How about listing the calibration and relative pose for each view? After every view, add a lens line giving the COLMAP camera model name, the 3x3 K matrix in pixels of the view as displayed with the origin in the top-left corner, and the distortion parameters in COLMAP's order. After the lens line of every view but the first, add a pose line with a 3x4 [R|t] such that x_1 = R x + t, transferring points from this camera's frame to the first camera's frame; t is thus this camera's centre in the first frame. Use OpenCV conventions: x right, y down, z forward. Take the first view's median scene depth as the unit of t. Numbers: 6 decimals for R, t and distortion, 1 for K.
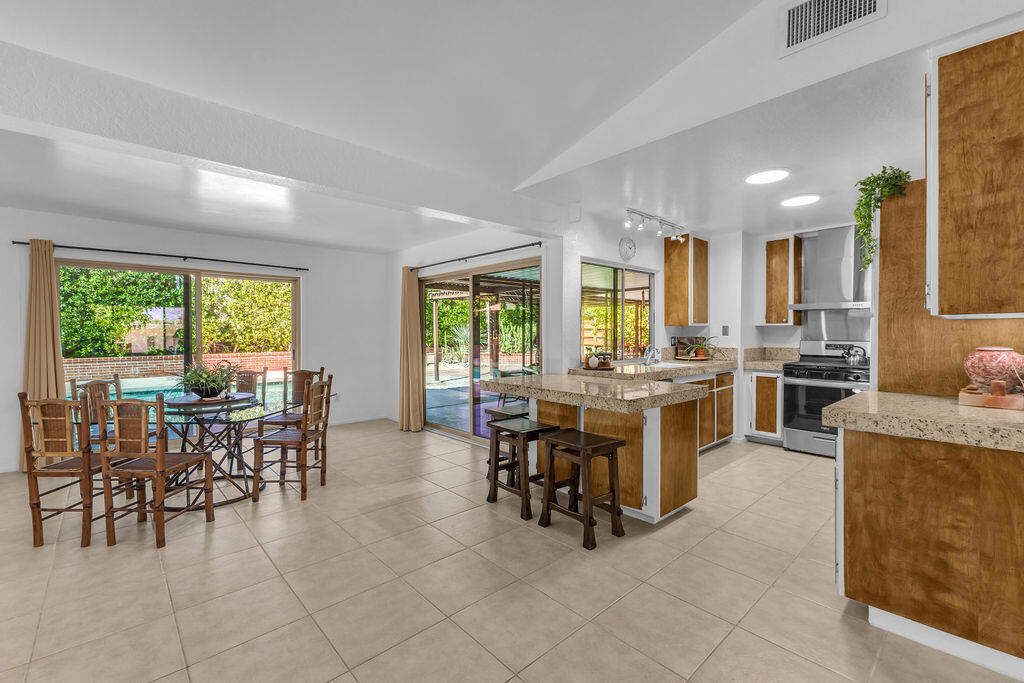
lens RADIAL K [[441.9, 0, 516.3], [0, 441.9, 339.7], [0, 0, 1]] dist [0.013470, -0.000610]
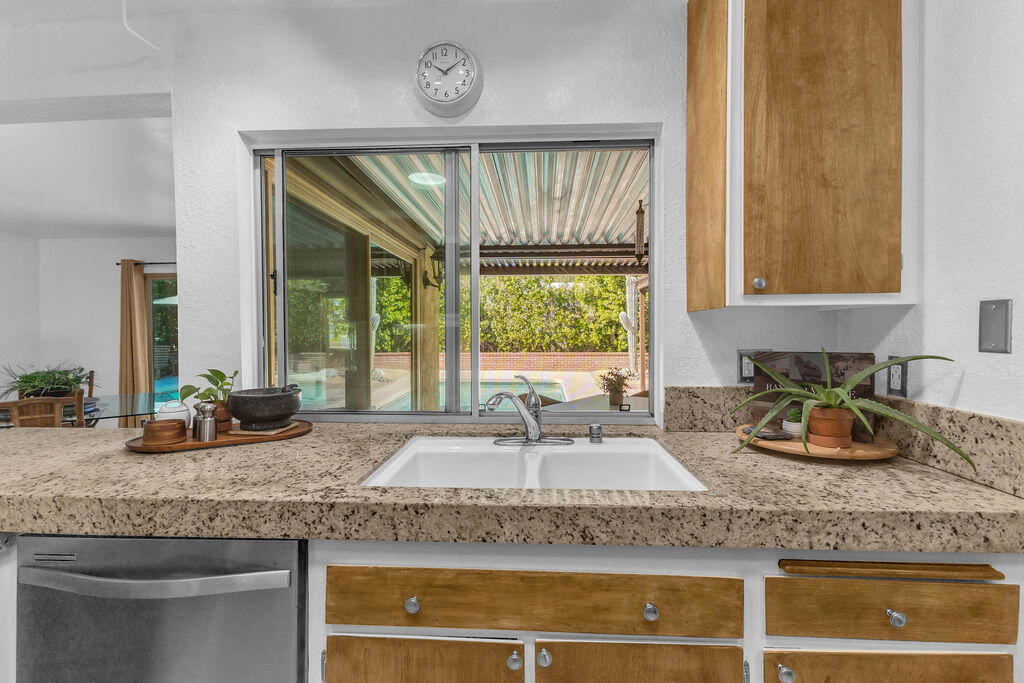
lens RADIAL K [[441.9, 0, 512.7], [0, 441.9, 340.5], [0, 0, 1]] dist [0.013470, -0.000610]
pose [[0.692003, 0.011779, -0.721799, 1.175820], [-0.011879, 0.999917, 0.004929, -0.033177], [0.721797, 0.005164, 0.692086, 1.835530]]
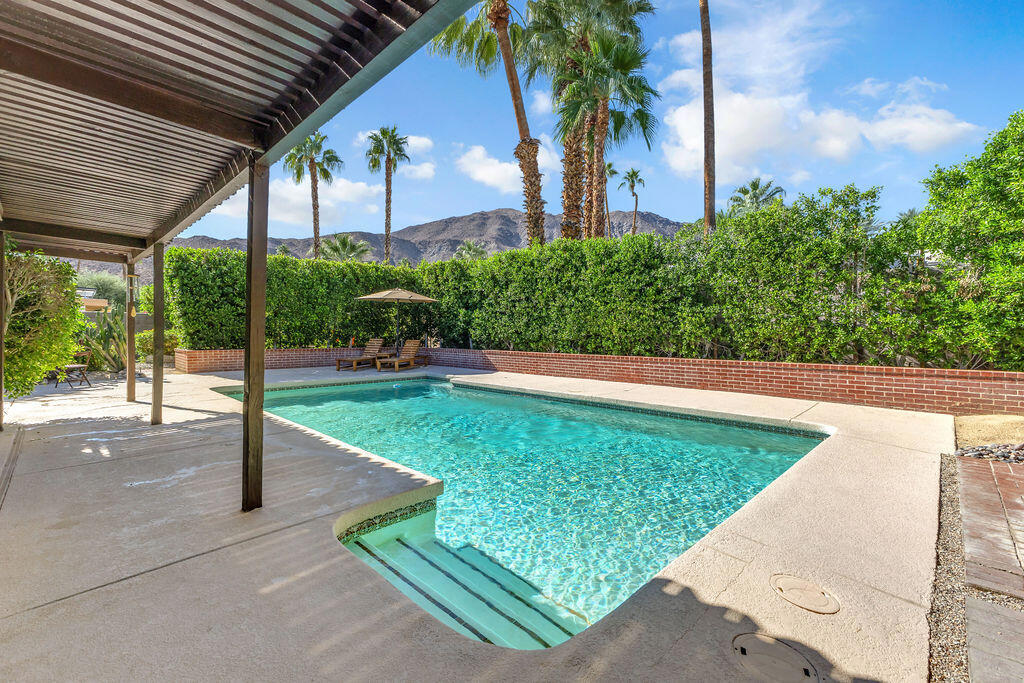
lens RADIAL K [[441.9, 0, 512.4], [0, 441.9, 341.3], [0, 0, 1]] dist [0.013470, -0.000610]
pose [[0.051536, 0.014897, -0.998560, -0.115438], [-0.027334, 0.999535, 0.013500, 0.027187], [0.998297, 0.026599, 0.051920, 4.286741]]
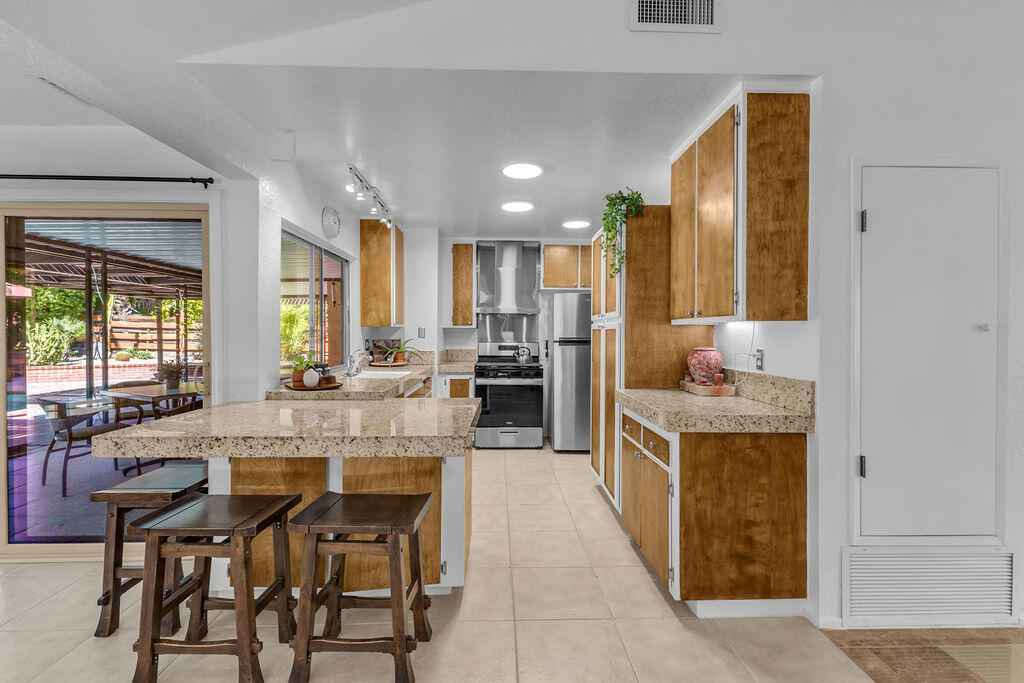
lens RADIAL K [[441.9, 0, 512.2], [0, 441.9, 339.9], [0, 0, 1]] dist [0.013470, -0.000610]
pose [[0.656858, -0.006476, 0.753987, -0.258068], [0.008296, 0.999965, 0.001361, -0.012051], [-0.753969, 0.005362, 0.656888, 0.630053]]
